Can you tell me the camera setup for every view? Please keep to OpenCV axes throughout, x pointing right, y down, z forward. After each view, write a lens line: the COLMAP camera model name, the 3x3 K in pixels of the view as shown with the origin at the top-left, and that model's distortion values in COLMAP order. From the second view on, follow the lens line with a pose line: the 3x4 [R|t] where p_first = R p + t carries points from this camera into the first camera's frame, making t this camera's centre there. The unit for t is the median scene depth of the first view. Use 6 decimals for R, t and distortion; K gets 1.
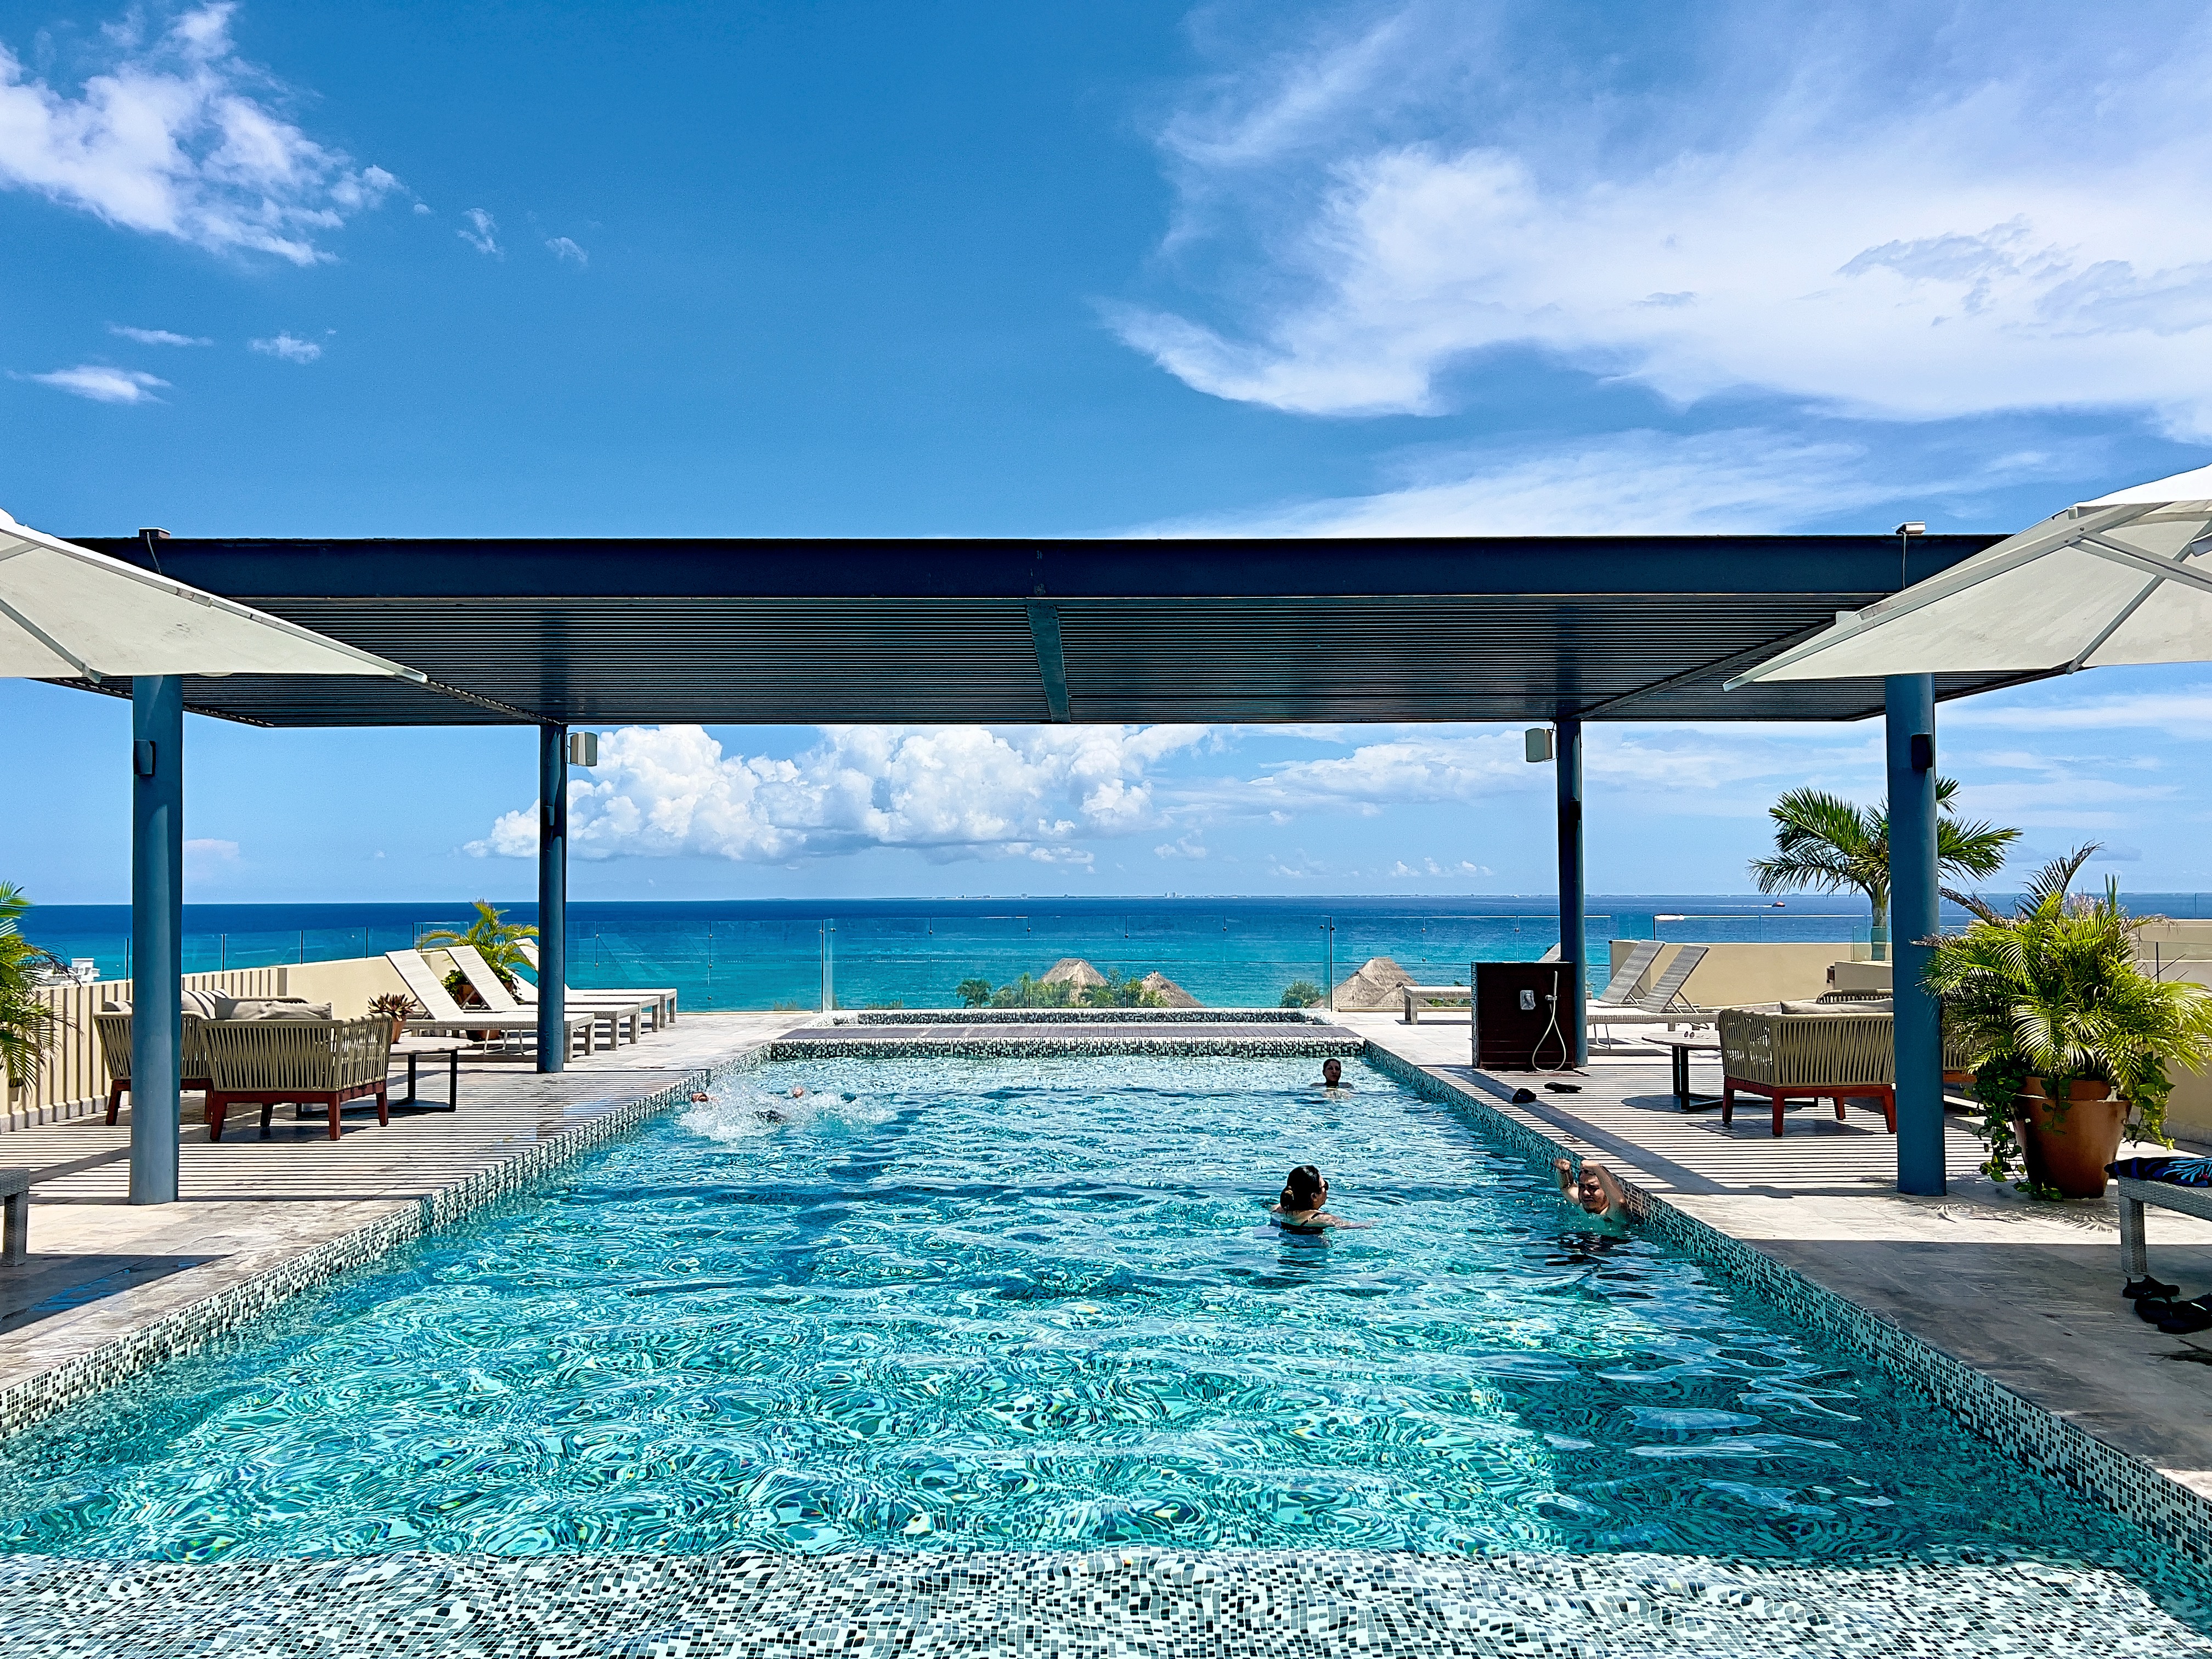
lens RADIAL K [[1708.6, 0, 1114.8], [0, 1708.6, 851.8], [0, 0, 1]] dist [0.038057, -0.034986]
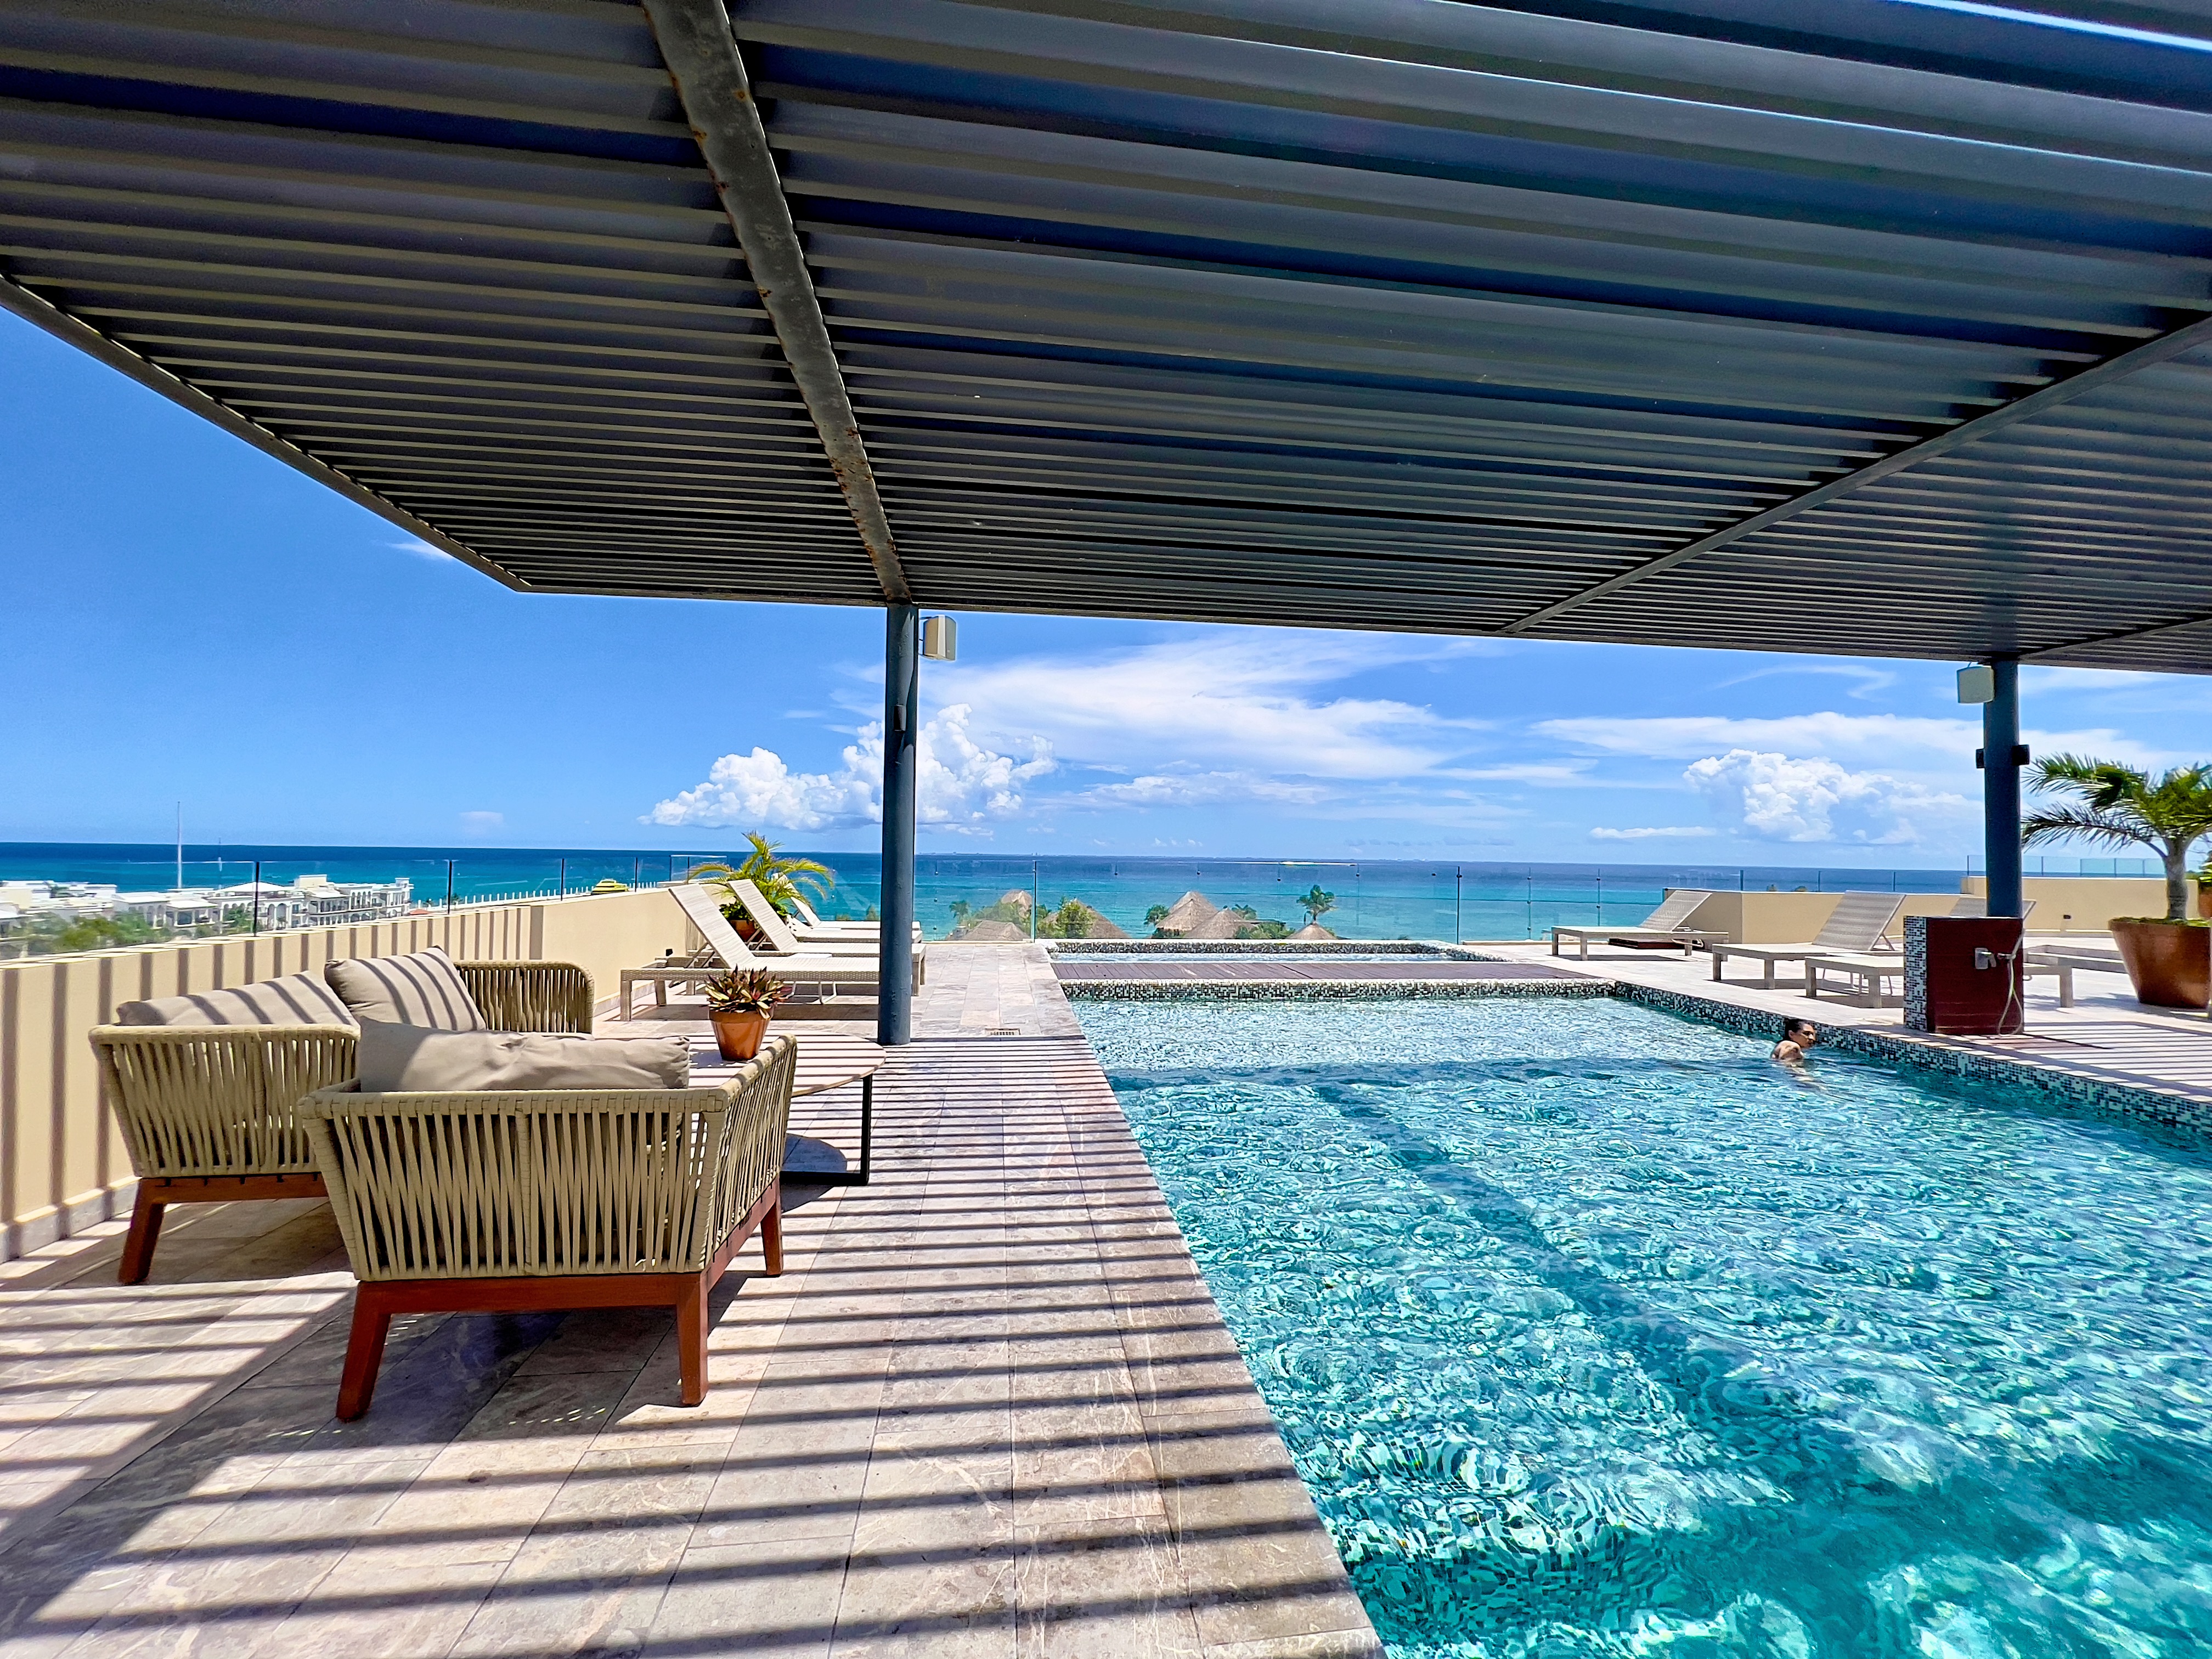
lens RADIAL K [[897.1, 0, 1101.9], [0, 897.1, 829.0], [0, 0, 1]] dist [-0.002661, -0.000129]
pose [[0.992760, 0.024005, 0.117691, -0.259368], [-0.023648, 0.999711, -0.004425, 0.027101], [-0.117763, 0.001610, 0.993040, 0.527837]]
